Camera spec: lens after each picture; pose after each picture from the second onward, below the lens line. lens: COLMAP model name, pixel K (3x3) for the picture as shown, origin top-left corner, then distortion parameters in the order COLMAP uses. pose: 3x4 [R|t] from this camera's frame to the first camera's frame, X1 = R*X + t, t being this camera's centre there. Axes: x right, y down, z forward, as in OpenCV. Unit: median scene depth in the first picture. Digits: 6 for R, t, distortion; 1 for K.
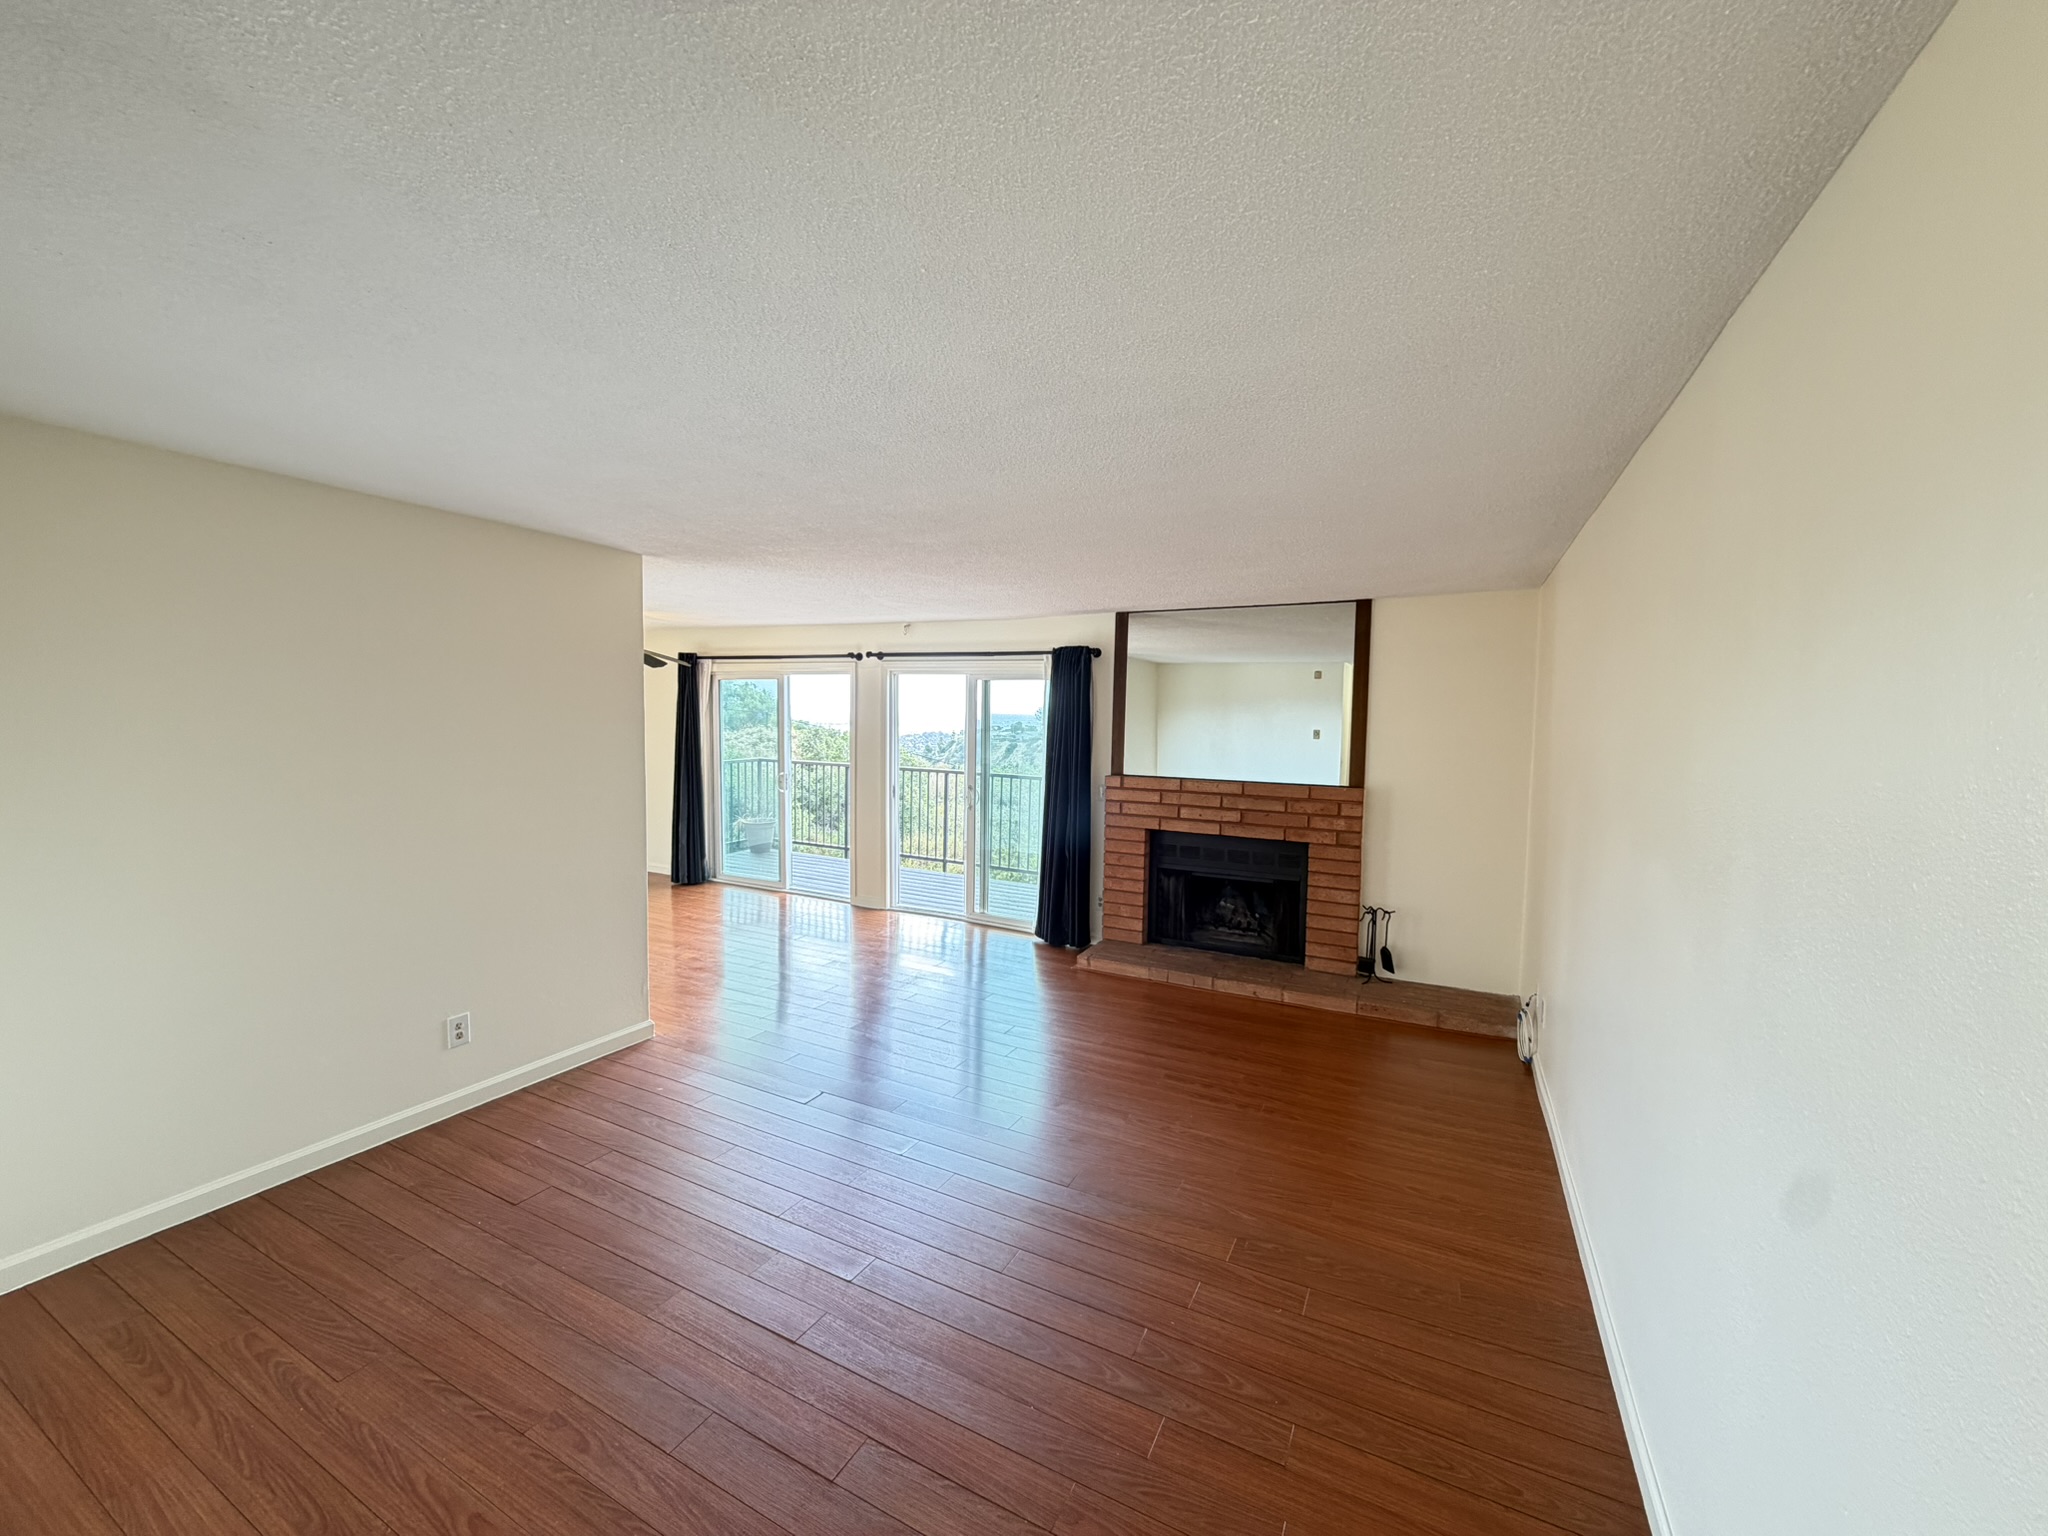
lens RADIAL K [[810.0, 0, 1024.0], [0, 810.0, 768.0], [0, 0, 1]] dist [-0.000488, 0.000052]
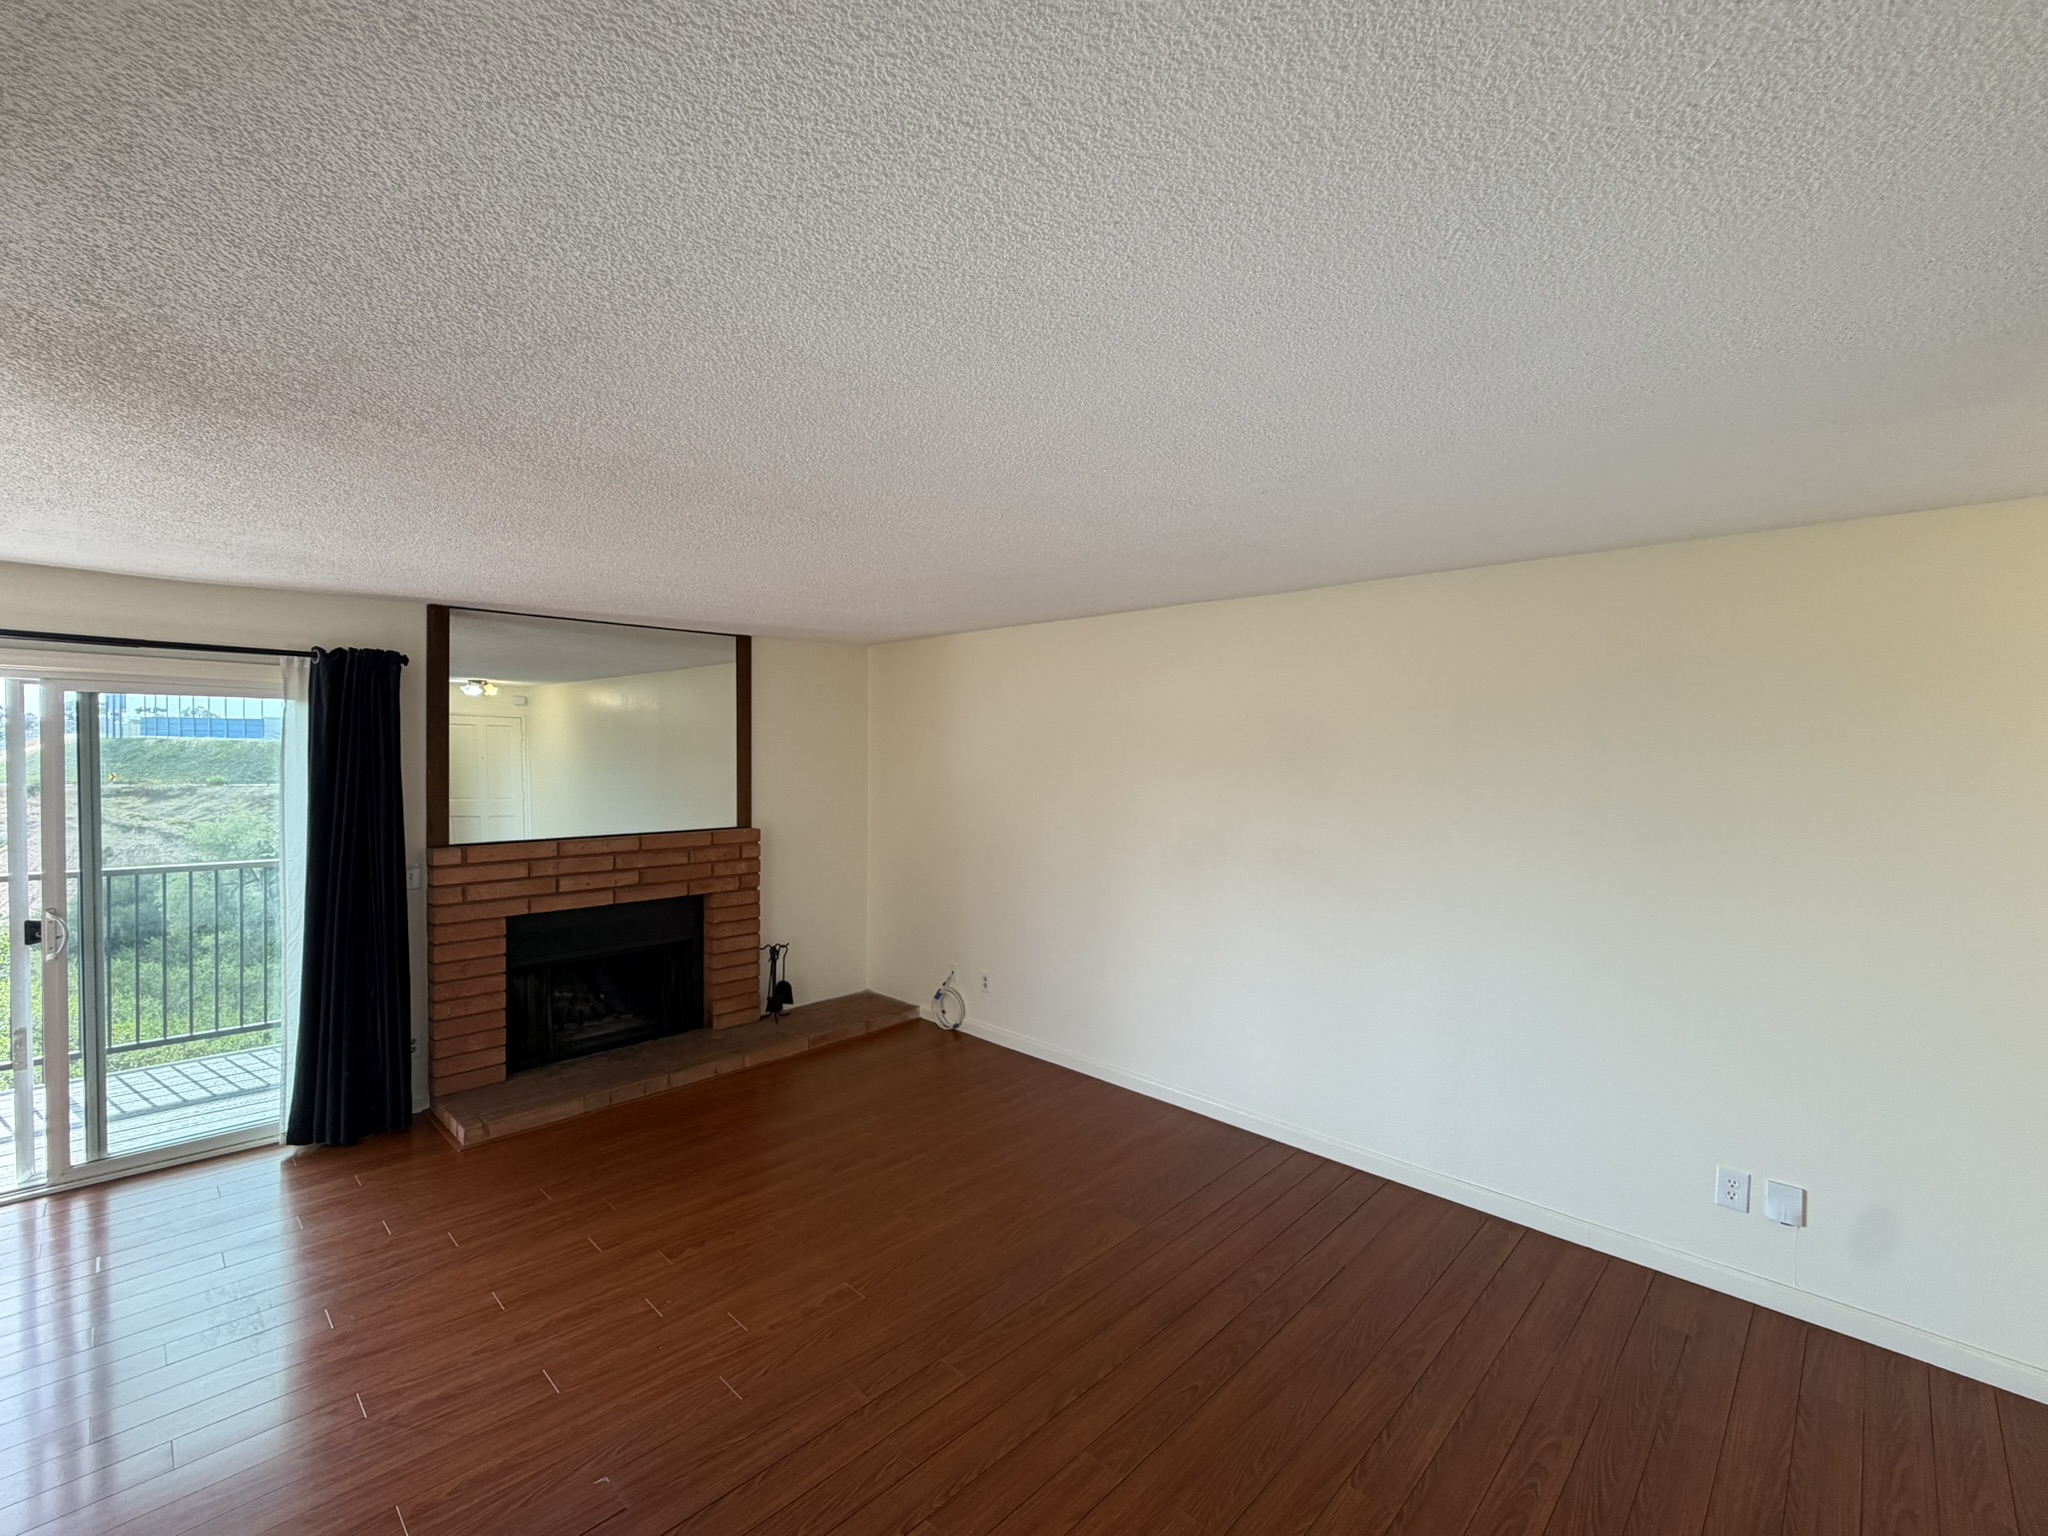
lens RADIAL K [[878.8, 0, 1024.0], [0, 878.8, 768.0], [0, 0, 1]] dist [0.002122, 0.000306]
pose [[0.287250, -0.038777, 0.957070, -0.475253], [0.053401, 0.998275, 0.024419, -0.052318], [-0.956366, 0.044094, 0.288825, 0.353447]]
